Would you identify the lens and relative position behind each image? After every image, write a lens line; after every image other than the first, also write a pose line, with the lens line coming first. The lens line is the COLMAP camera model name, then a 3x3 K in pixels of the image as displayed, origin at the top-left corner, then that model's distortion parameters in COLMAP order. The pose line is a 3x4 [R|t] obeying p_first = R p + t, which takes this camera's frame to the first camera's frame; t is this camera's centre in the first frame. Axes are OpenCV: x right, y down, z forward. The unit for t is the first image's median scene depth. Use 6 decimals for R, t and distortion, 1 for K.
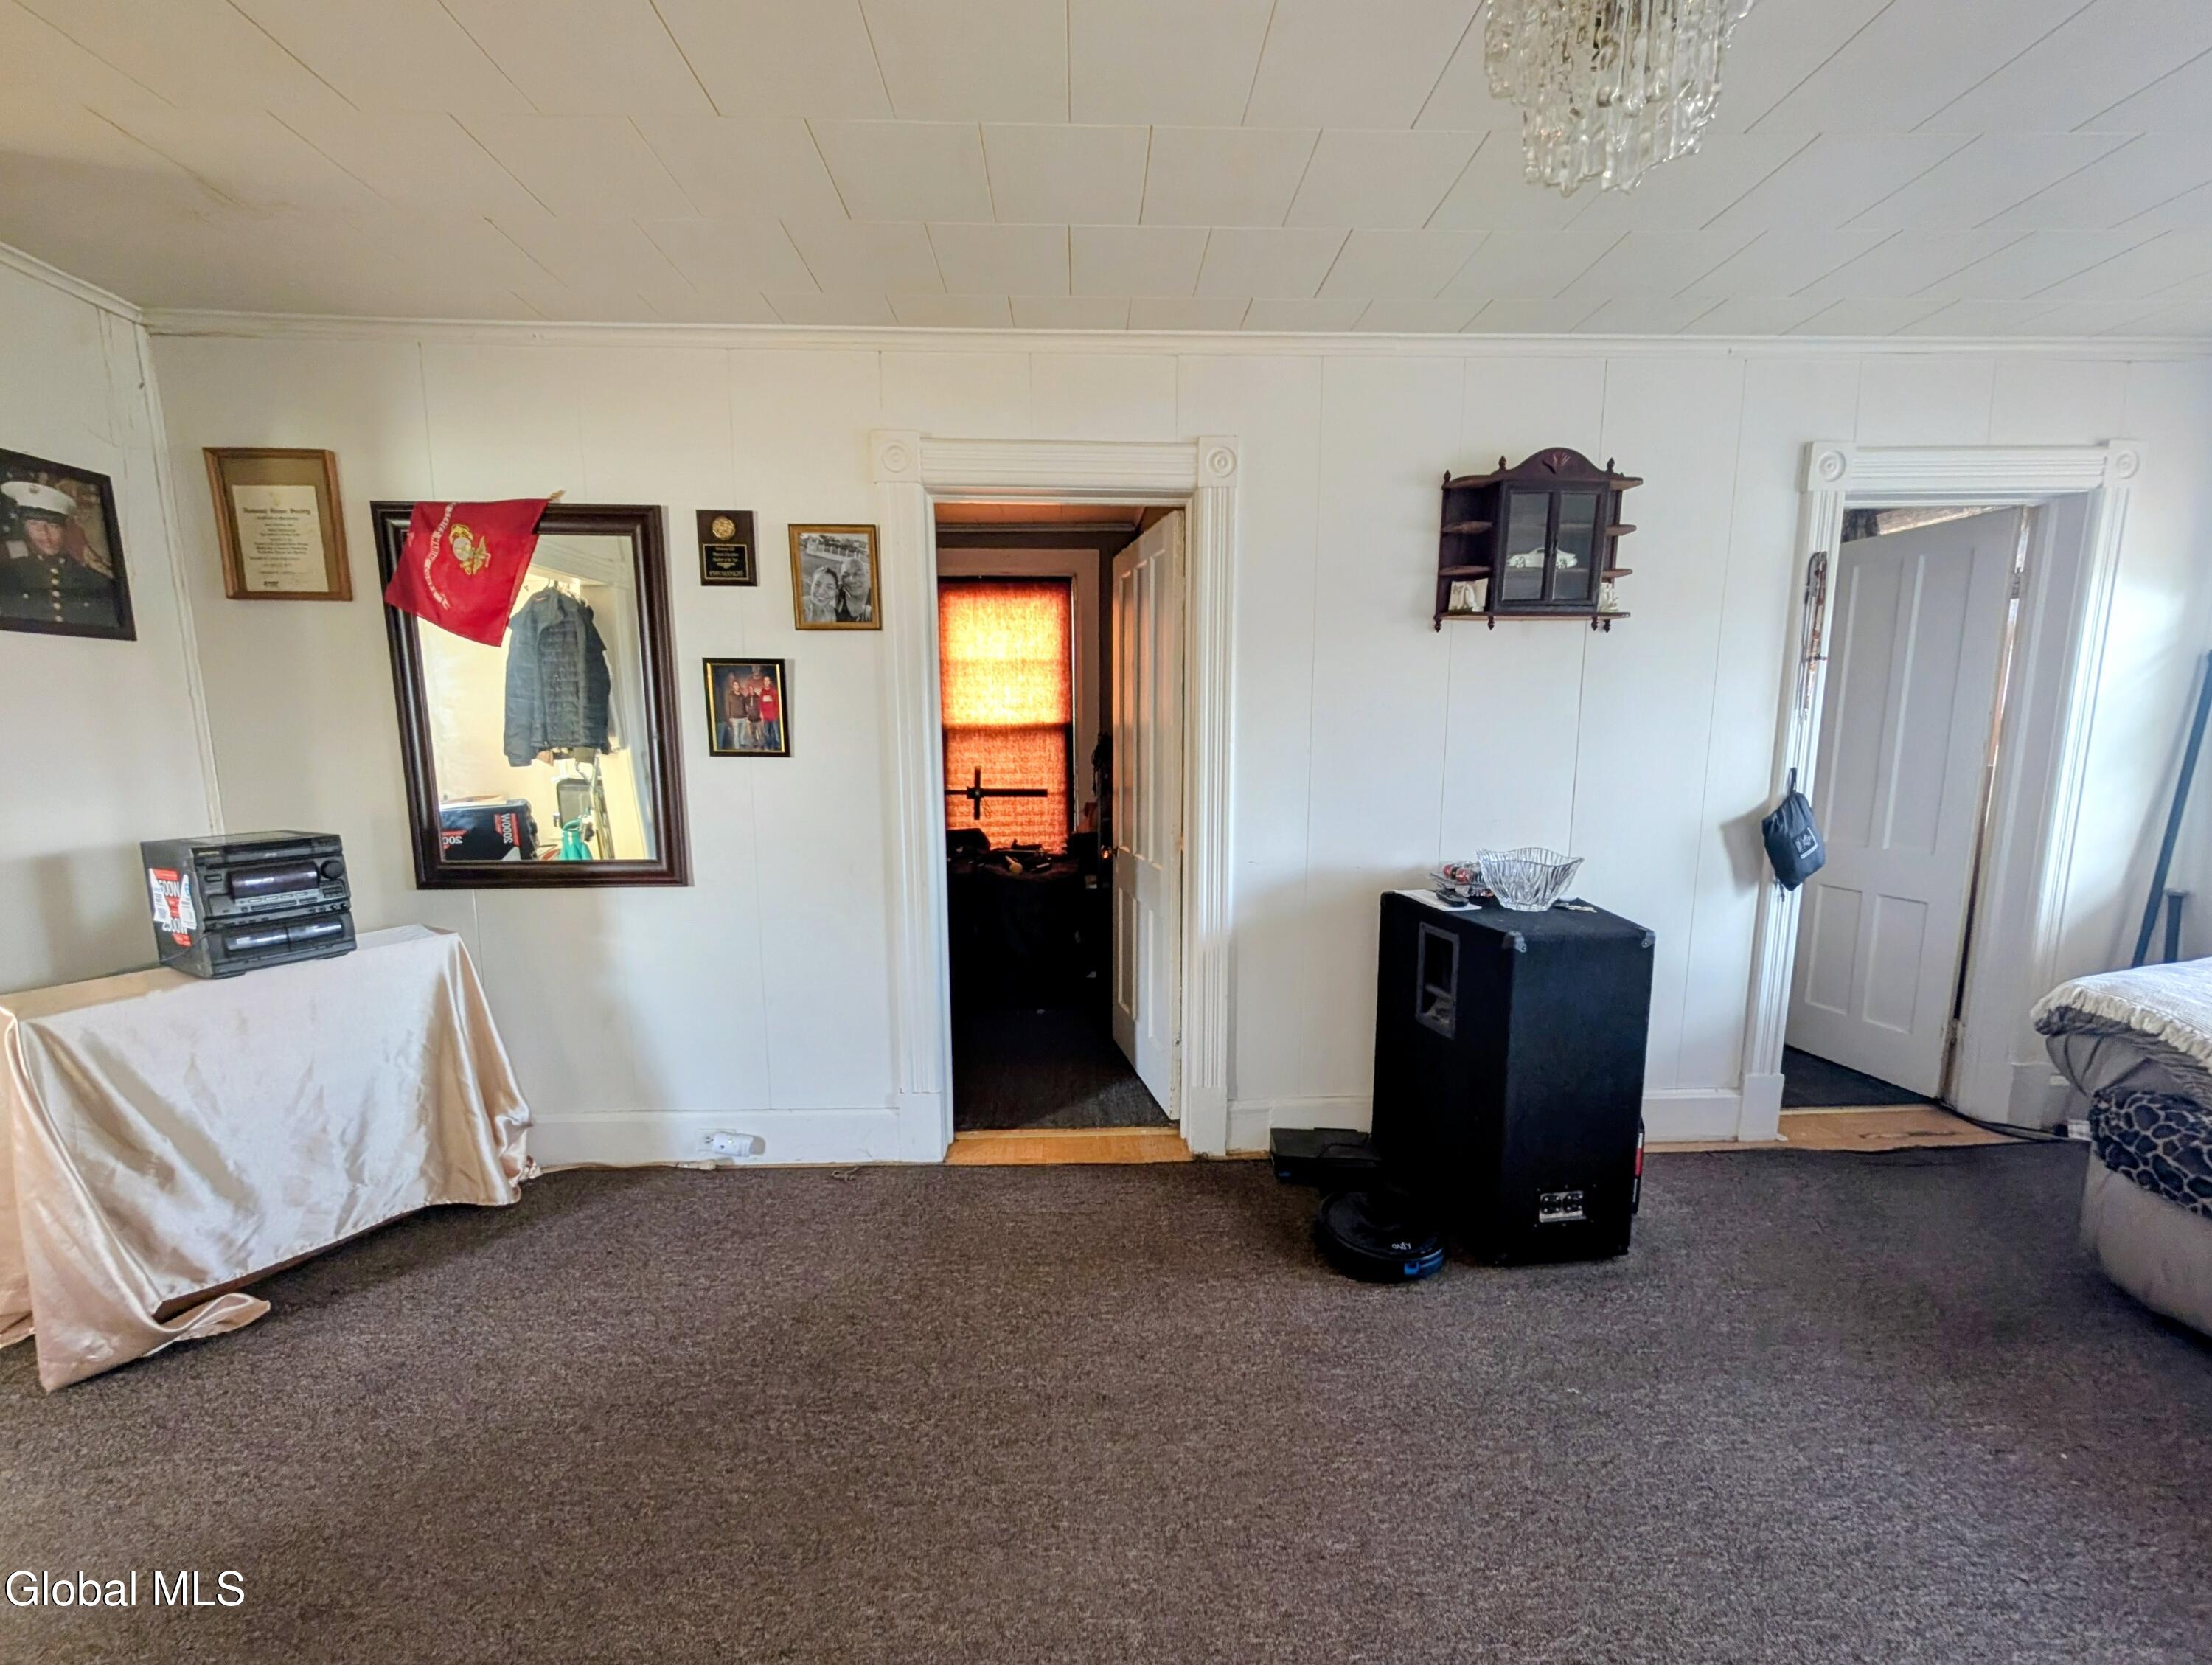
lens RADIAL K [[877.7, 0, 1106.0], [0, 877.7, 832.5], [0, 0, 1]] dist [-0.002383, 0.000440]
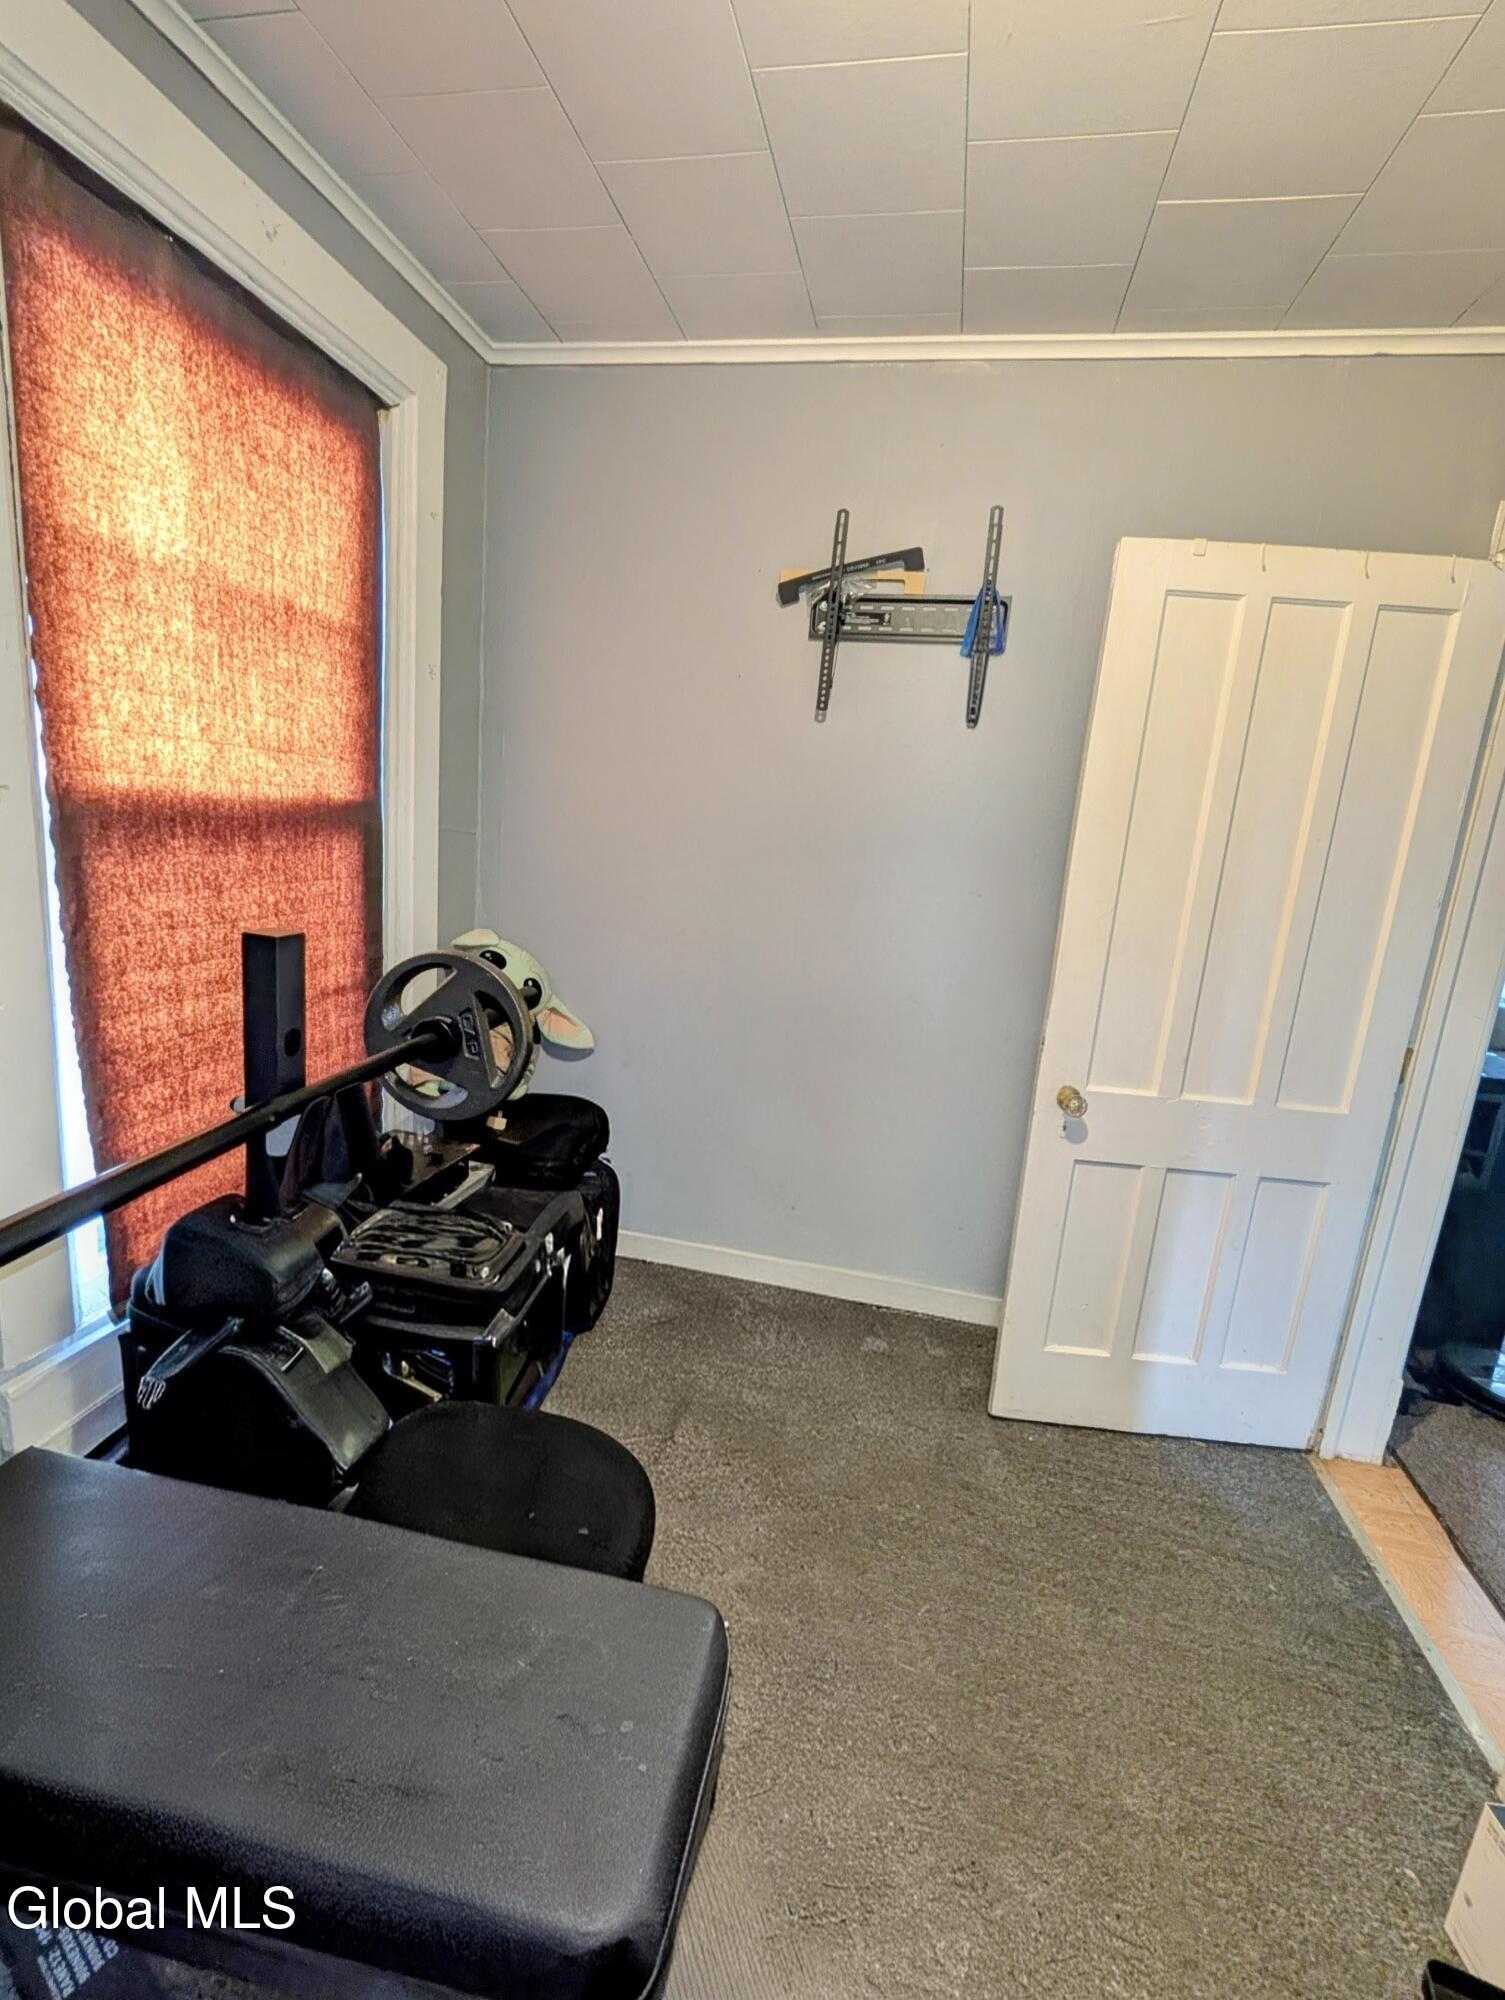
lens RADIAL K [[885.8, 0, 752.5], [0, 885.8, 1000.0], [0, 0, 1]] dist [-0.000282, 0.000196]
pose [[0.243249, -0.164178, 0.955968, -0.390067], [0.050322, 0.986380, 0.156596, -0.092939], [-0.968658, 0.010014, 0.248198, 0.747385]]
